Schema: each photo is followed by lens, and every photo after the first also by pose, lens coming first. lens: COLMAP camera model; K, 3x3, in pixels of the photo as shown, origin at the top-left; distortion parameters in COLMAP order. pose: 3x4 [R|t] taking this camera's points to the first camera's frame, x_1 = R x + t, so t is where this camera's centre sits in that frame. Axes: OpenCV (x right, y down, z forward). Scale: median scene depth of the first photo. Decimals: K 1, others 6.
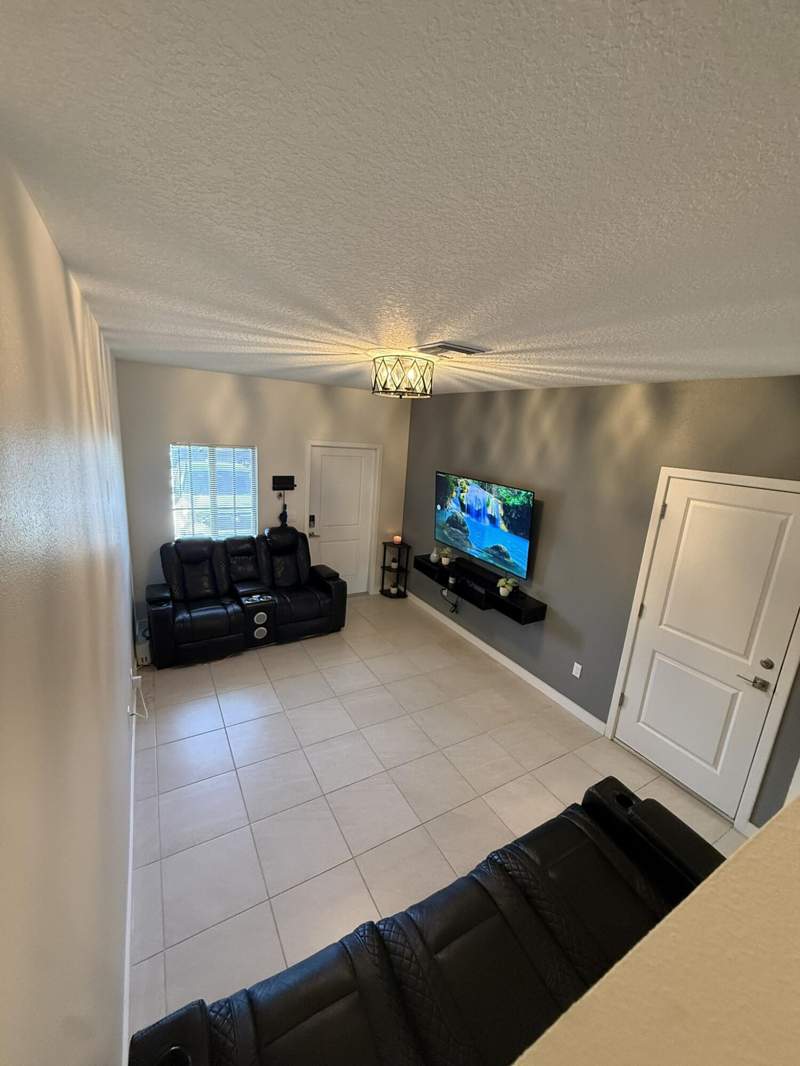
lens RADIAL K [[424.2, 0, 400.7], [0, 424.2, 530.1], [0, 0, 1]] dist [0.003390, -0.000159]
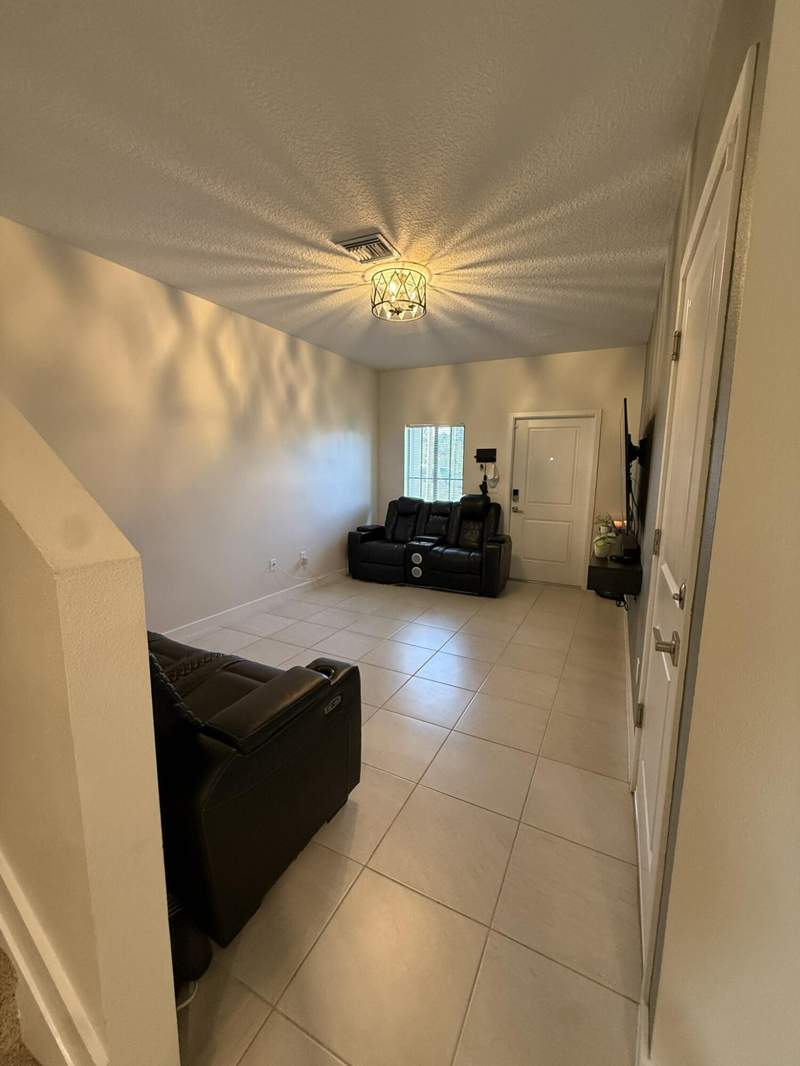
lens RADIAL K [[424.2, 0, 400.7], [0, 424.2, 530.1], [0, 0, 1]] dist [0.003390, -0.000159]
pose [[0.534354, 0.042186, -0.844207, 0.526654], [-0.181211, 0.981250, -0.065666, 0.185796], [0.825608, 0.188068, 0.531979, 0.291061]]
